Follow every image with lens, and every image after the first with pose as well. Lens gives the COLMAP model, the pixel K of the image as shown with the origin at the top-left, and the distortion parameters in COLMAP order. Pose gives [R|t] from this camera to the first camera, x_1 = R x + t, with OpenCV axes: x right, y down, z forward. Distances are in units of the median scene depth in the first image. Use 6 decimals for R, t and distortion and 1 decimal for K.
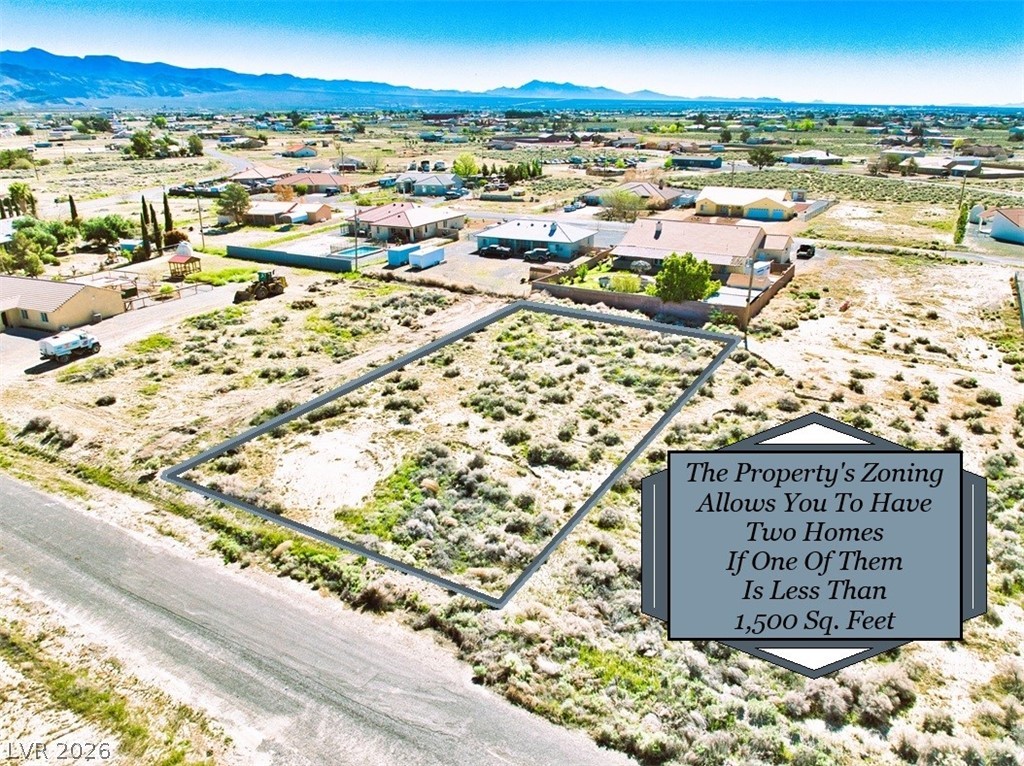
lens RADIAL K [[737.8, 0, 507.8], [0, 737.8, 443.3], [0, 0, 1]] dist [-0.018996, -0.008526]
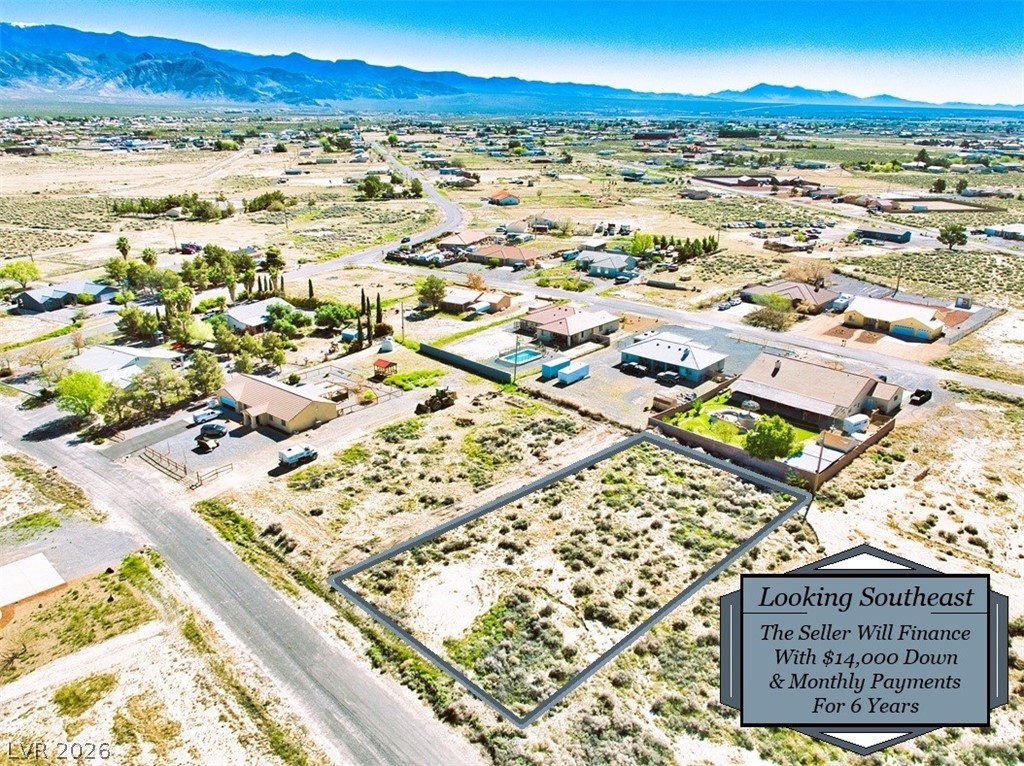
lens RADIAL K [[737.8, 0, 507.8], [0, 737.8, 443.3], [0, 0, 1]] dist [-0.018996, -0.008526]
pose [[0.963484, 0.109192, -0.244491, 0.142382], [-0.108107, 0.993978, 0.017895, -0.225547], [0.244972, 0.009190, 0.969486, -0.290508]]
